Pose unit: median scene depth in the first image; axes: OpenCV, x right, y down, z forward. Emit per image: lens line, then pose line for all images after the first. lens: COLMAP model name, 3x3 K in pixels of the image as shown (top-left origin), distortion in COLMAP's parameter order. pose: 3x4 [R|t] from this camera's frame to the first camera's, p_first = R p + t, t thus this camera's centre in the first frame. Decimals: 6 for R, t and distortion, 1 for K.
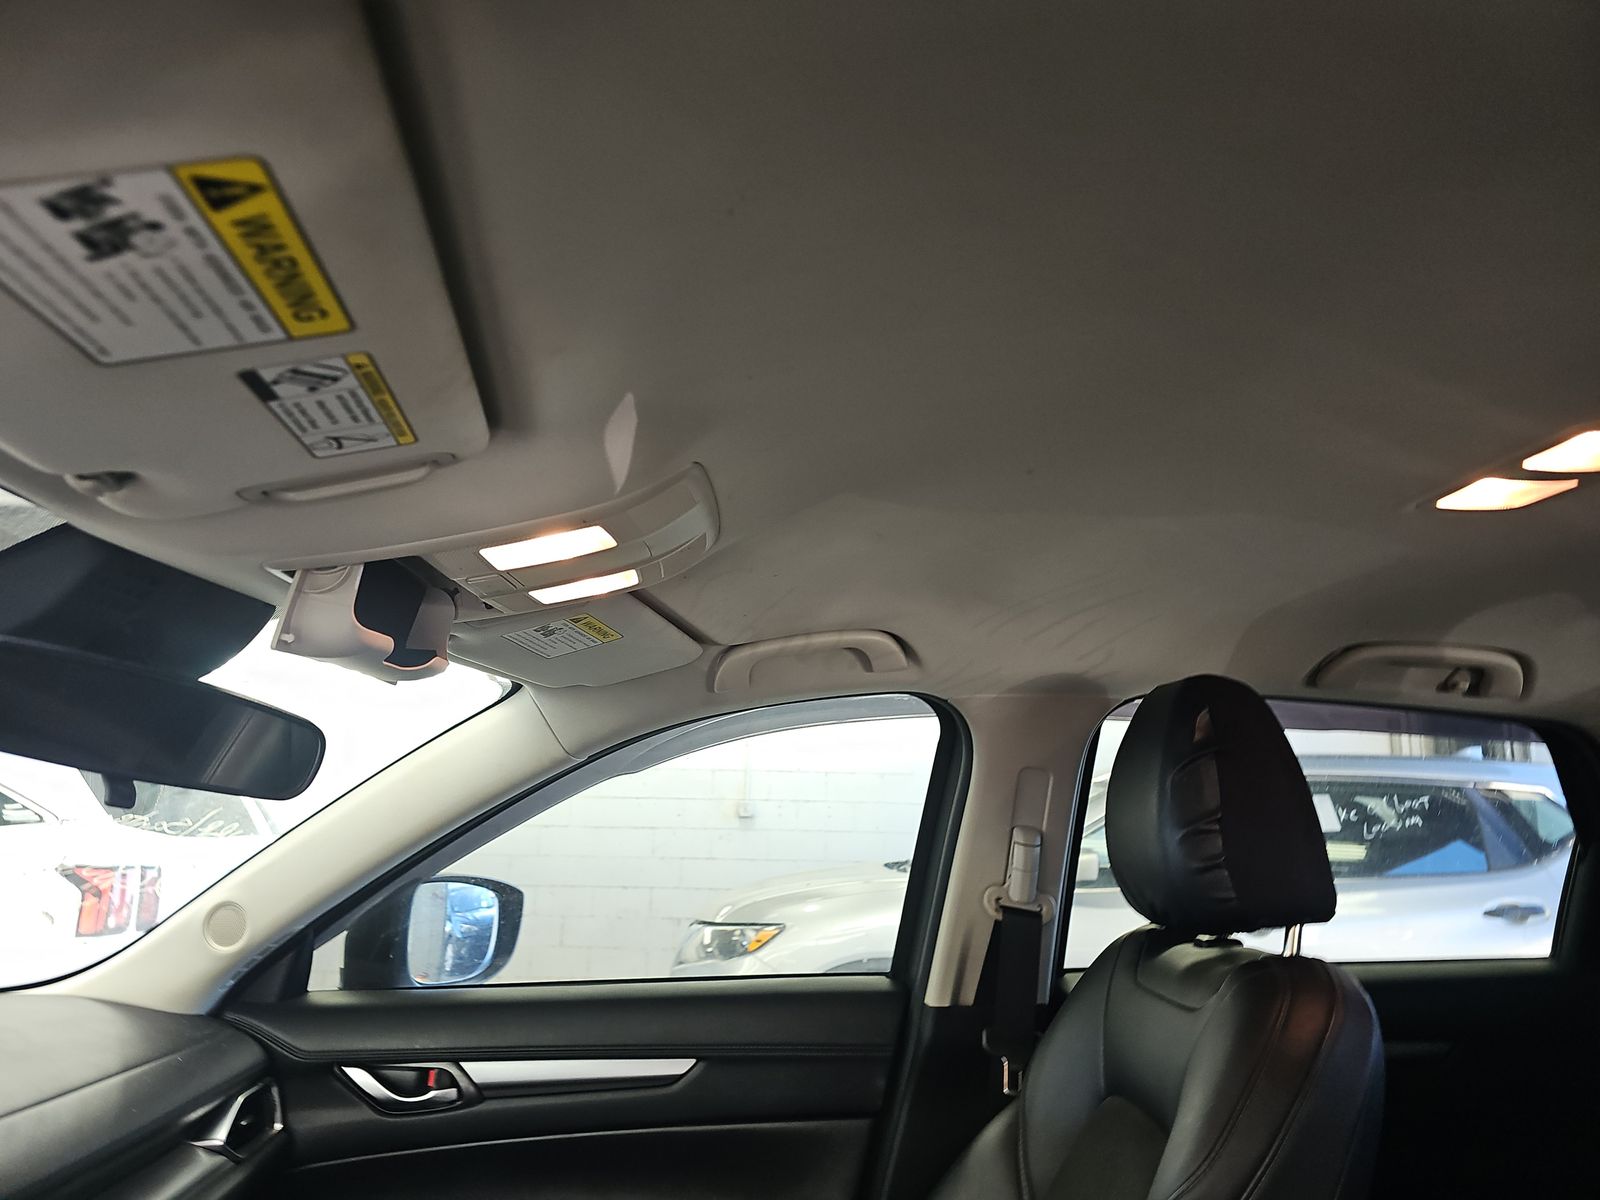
lens RADIAL K [[1069.6, 0, 800.0], [0, 1069.6, 600.0], [0, 0, 1]] dist [-0.000824, -0.000166]
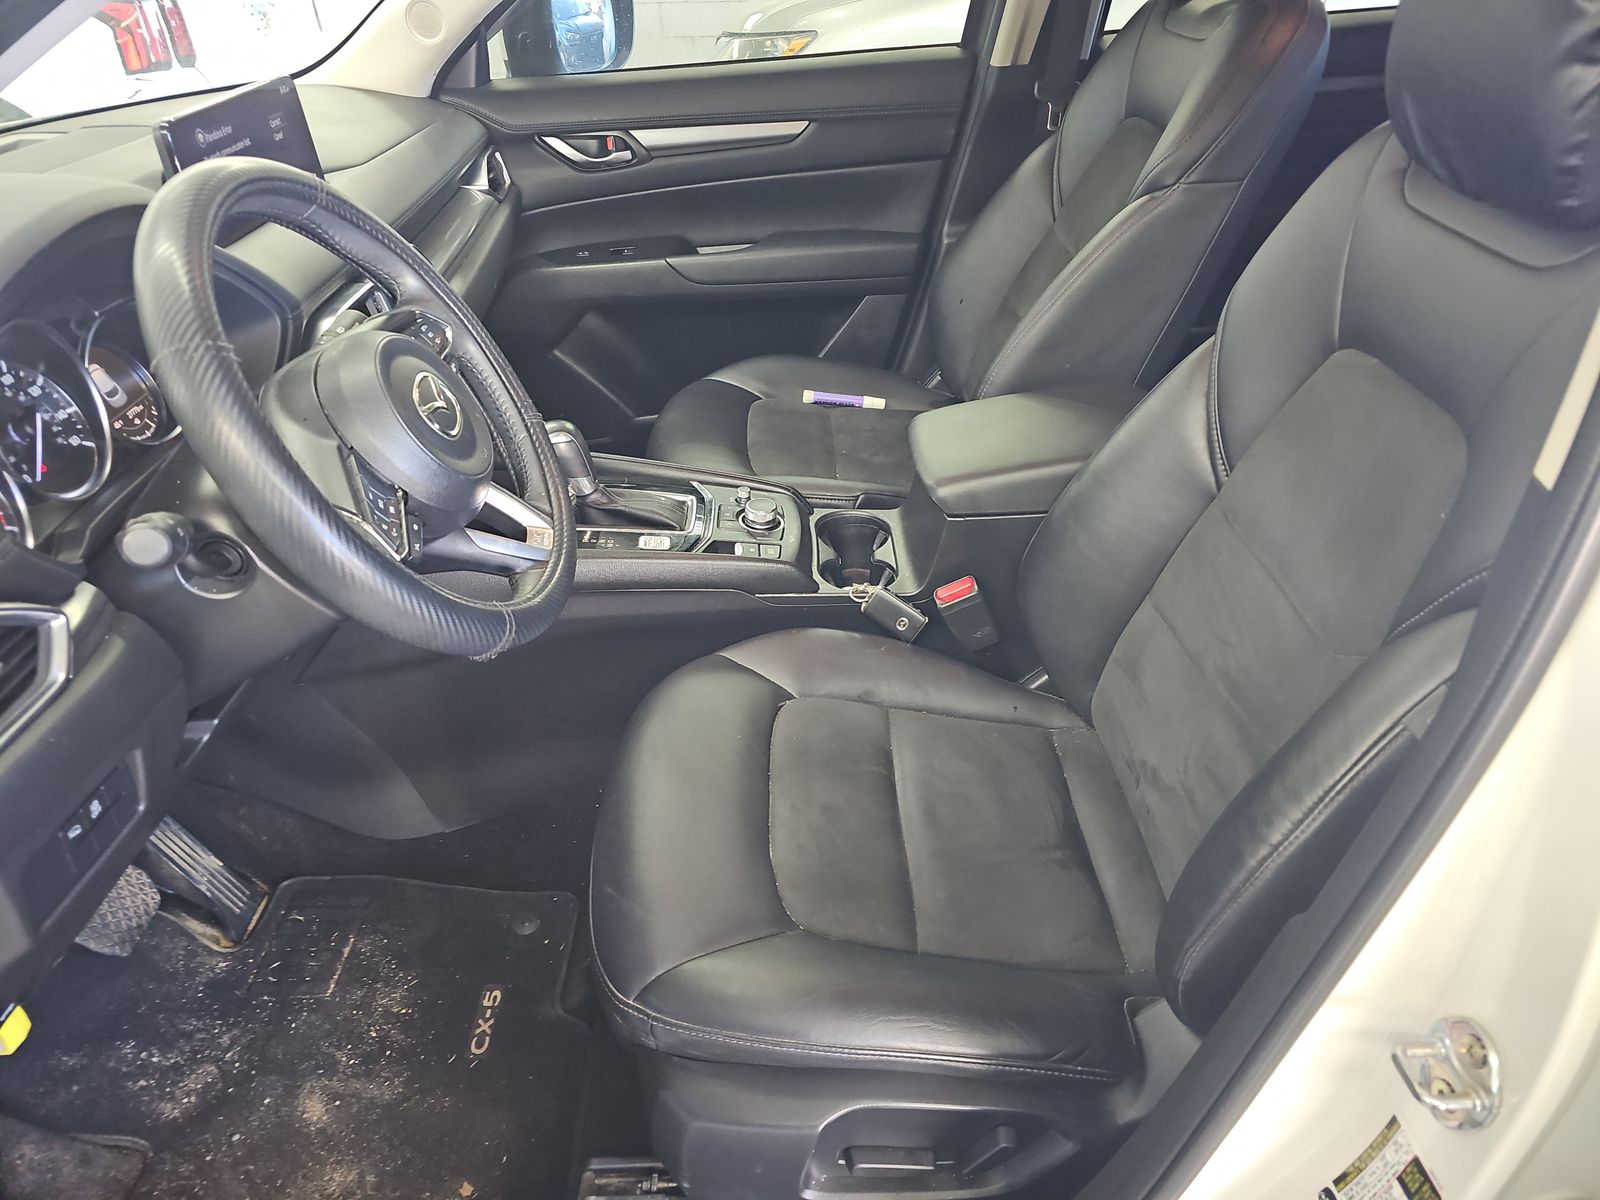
lens RADIAL K [[1063.0, 0, 799.5], [0, 1063.0, 679.1], [0, 0, 1]] dist [-0.002336, -0.001371]
pose [[0.999297, -0.037291, -0.003878, -0.131704], [0.028155, 0.678101, 0.734430, -0.062691], [-0.024758, -0.734022, 0.678674, -0.388335]]
